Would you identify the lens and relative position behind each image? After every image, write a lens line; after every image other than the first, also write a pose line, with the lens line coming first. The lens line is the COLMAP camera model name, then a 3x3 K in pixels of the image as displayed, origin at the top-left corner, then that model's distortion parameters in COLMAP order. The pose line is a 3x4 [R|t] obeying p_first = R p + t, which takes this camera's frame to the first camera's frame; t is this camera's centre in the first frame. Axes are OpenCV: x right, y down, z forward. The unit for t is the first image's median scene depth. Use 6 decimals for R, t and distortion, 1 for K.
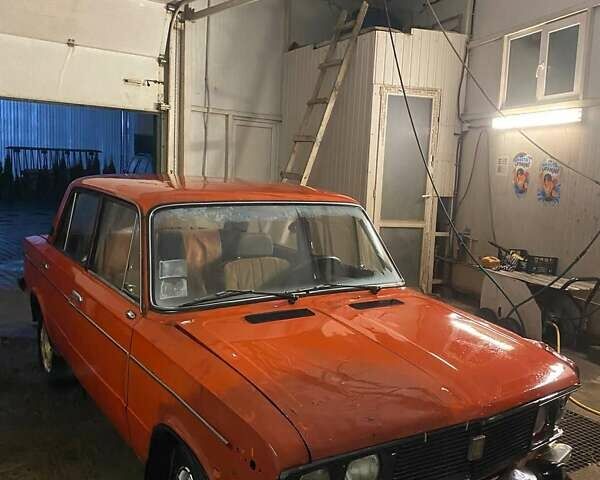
lens RADIAL K [[604.9, 0, 300.0], [0, 604.9, 240.0], [0, 0, 1]] dist [0.092748, -0.158614]
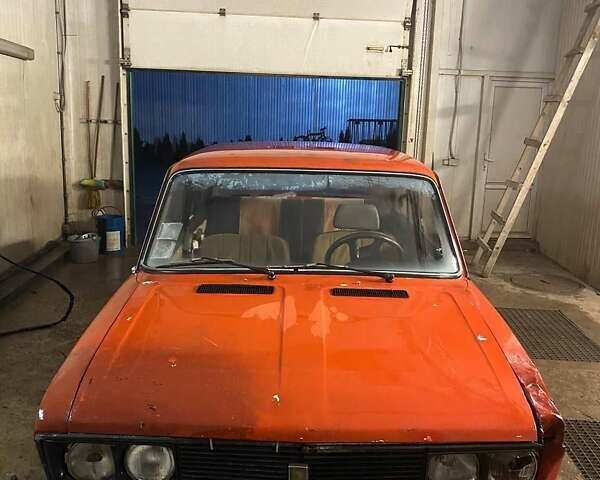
lens RADIAL K [[604.9, 0, 300.0], [0, 604.9, 240.0], [0, 0, 1]] dist [0.092748, -0.158614]
pose [[0.825957, 0.087747, -0.556862, 0.200783], [-0.060744, 0.995914, 0.066831, -0.007441], [0.560451, -0.021374, 0.827912, 0.096571]]
